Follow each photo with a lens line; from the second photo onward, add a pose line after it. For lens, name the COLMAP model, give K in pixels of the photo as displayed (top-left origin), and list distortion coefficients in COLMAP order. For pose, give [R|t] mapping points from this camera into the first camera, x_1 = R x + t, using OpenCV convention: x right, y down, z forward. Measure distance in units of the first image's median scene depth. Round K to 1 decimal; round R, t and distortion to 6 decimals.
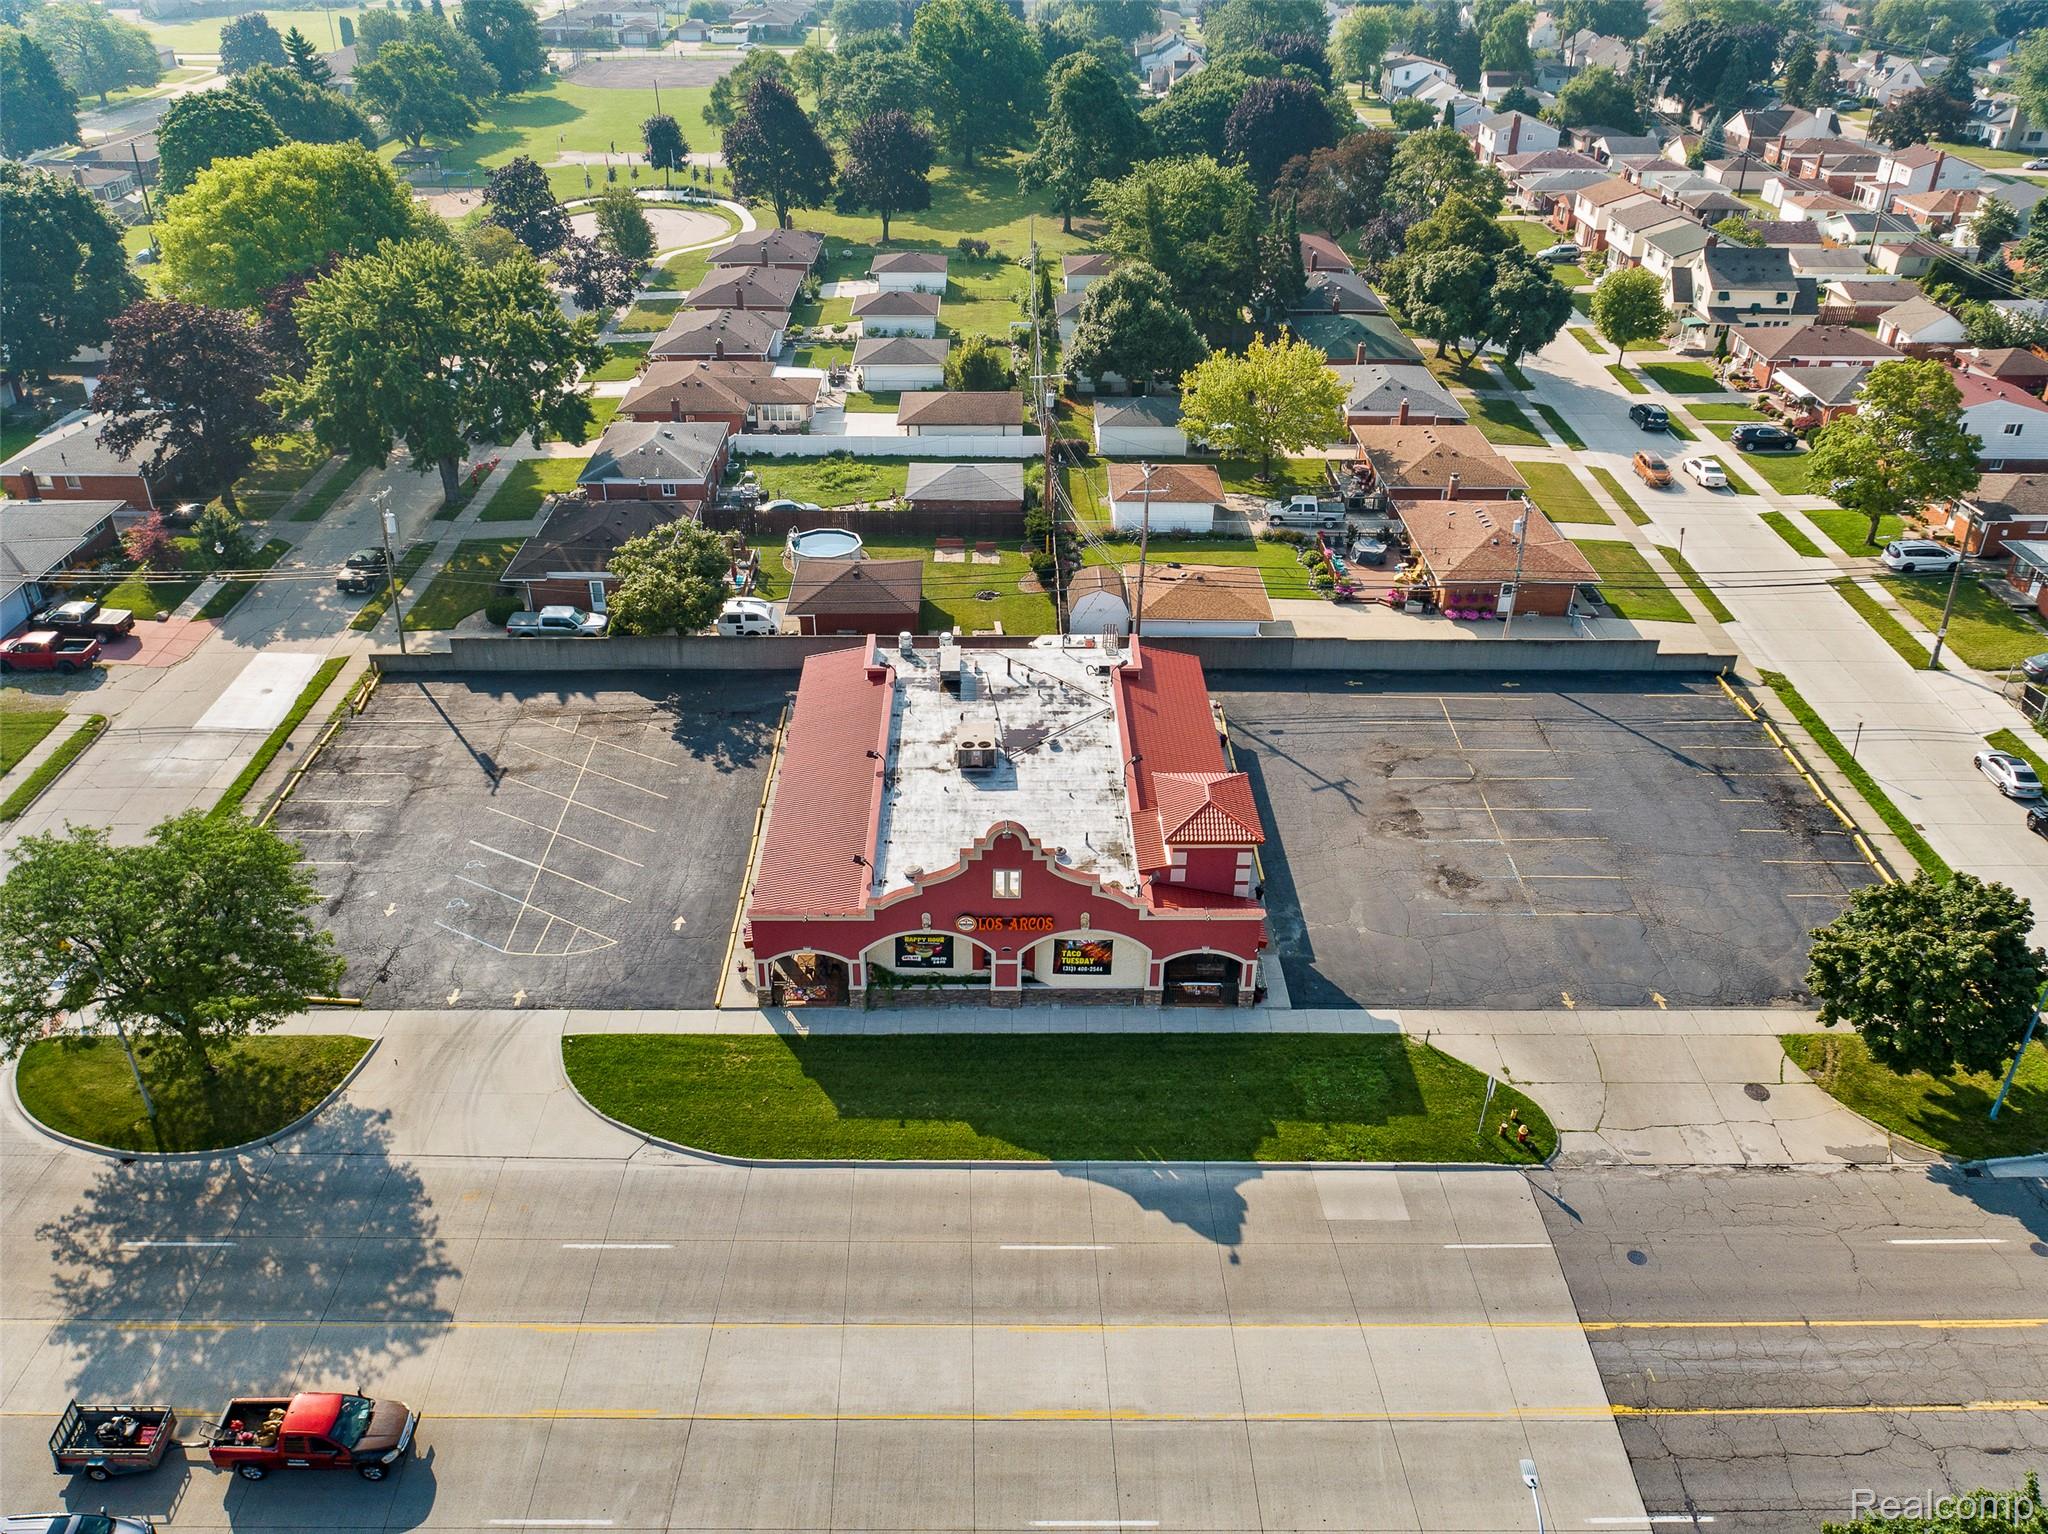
lens RADIAL K [[1663.3, 0, 1024.0], [0, 1663.3, 767.0], [0, 0, 1]] dist [-0.028245, -0.008221]
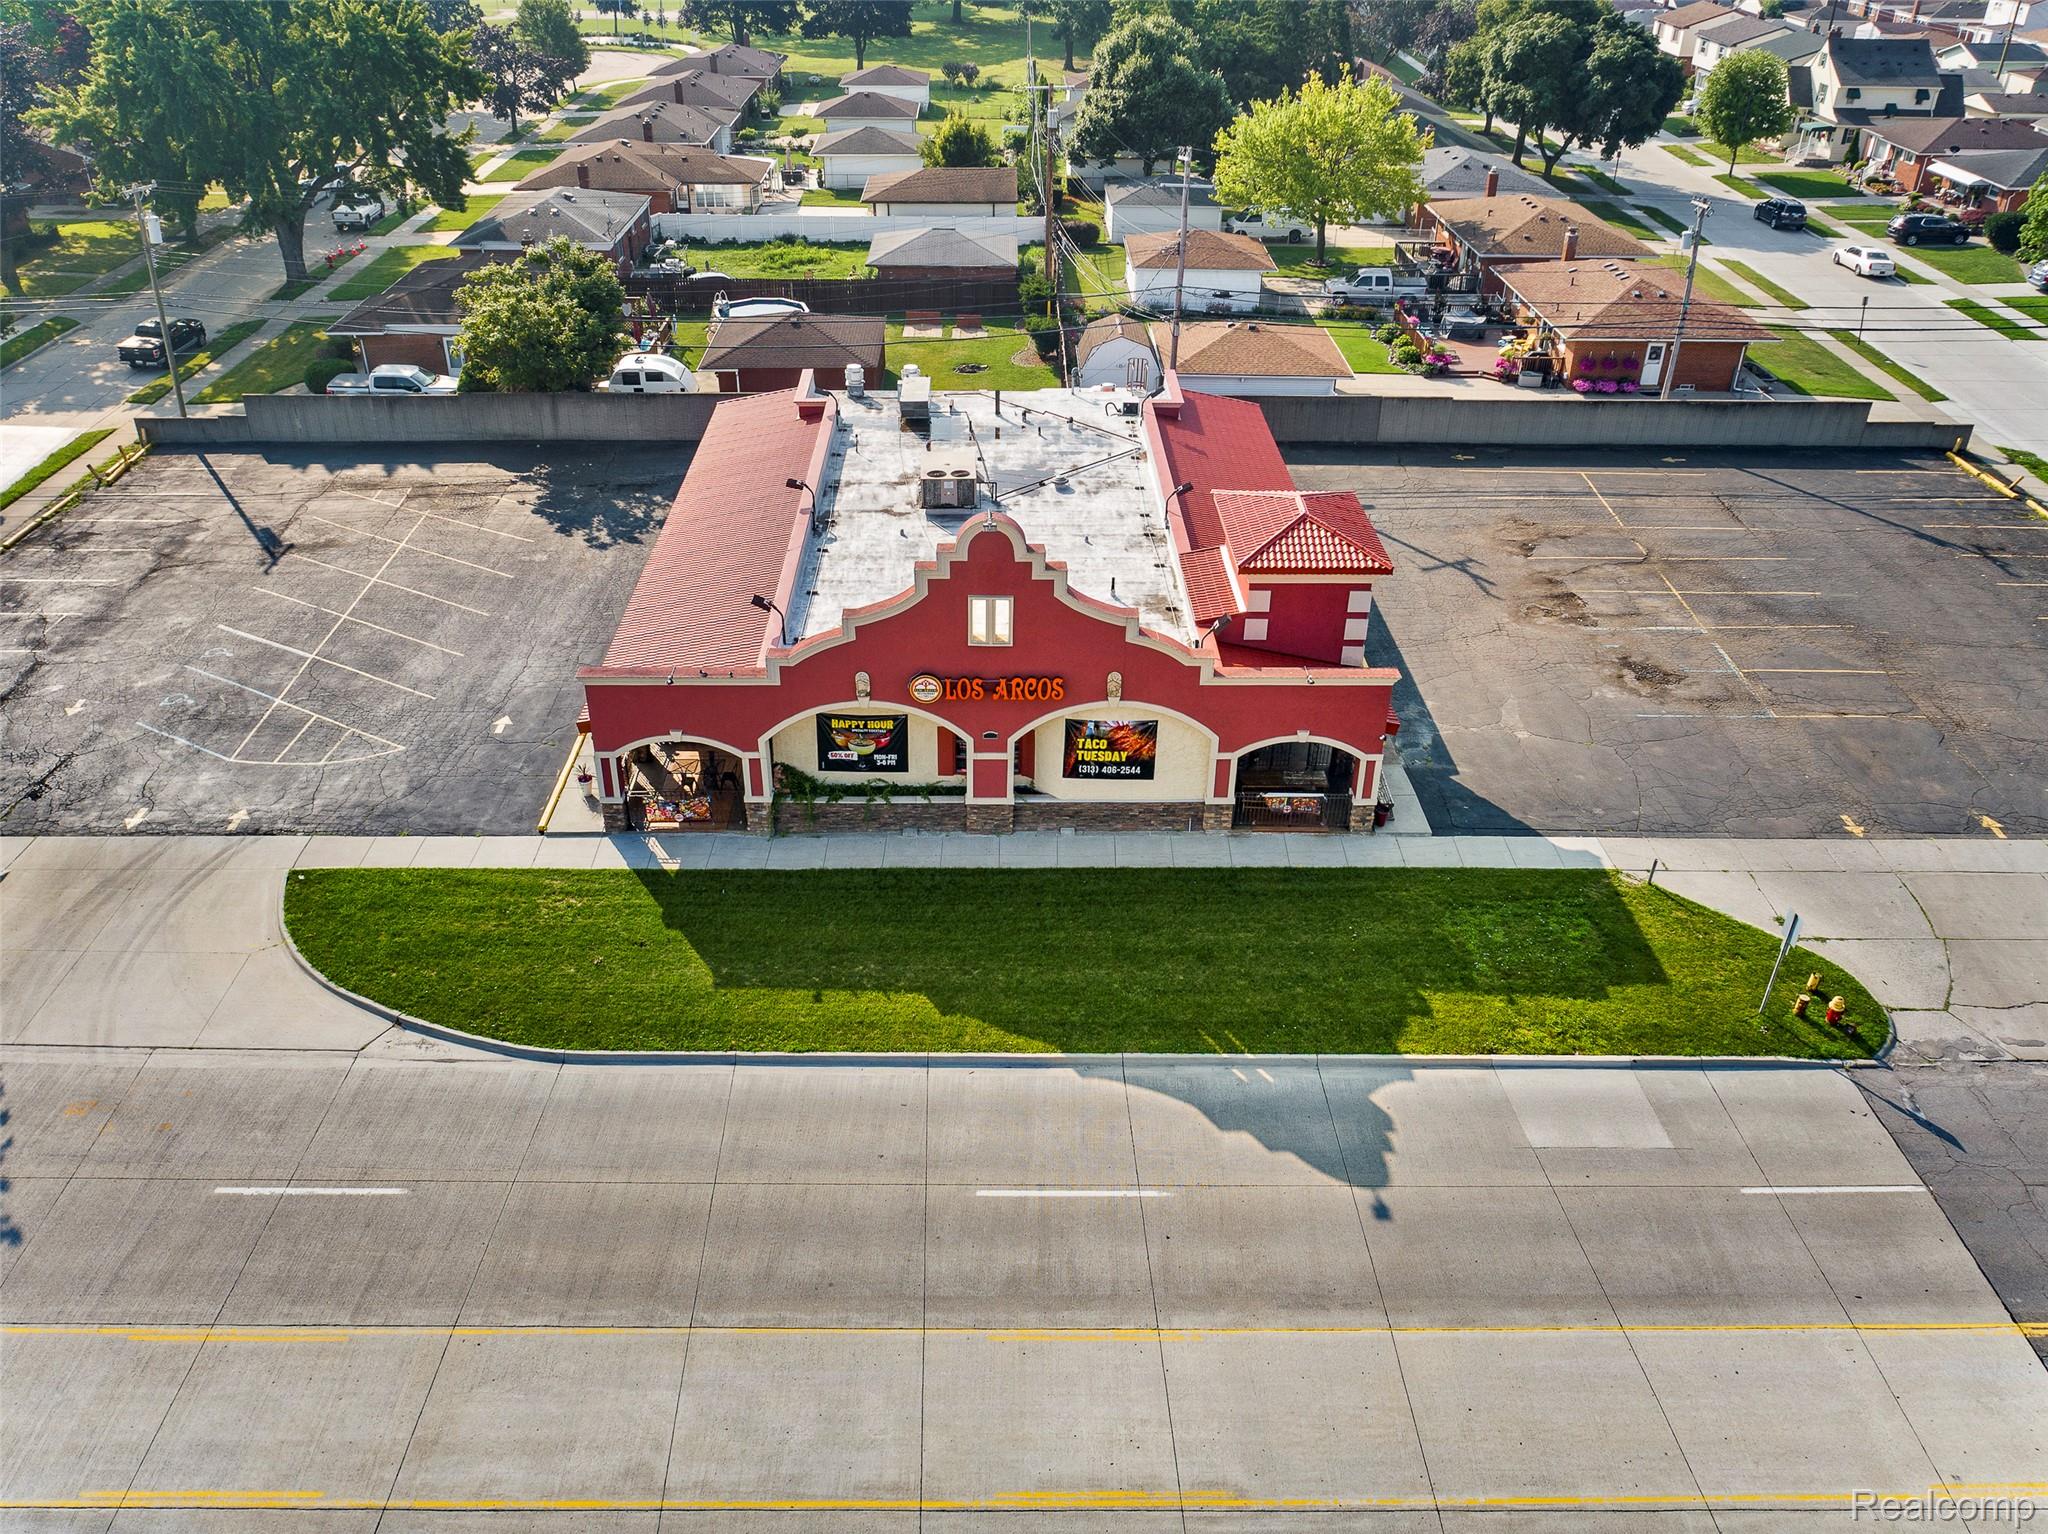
lens RADIAL K [[1637.7, 0, 1024.0], [0, 1637.7, 767.0], [0, 0, 1]] dist [-0.022813, 0.000929]
pose [[0.999997, -0.000554, 0.002347, 0.000843], [0.000562, 0.999995, -0.003061, 0.114725], [-0.002346, 0.003062, 0.999993, 0.345532]]
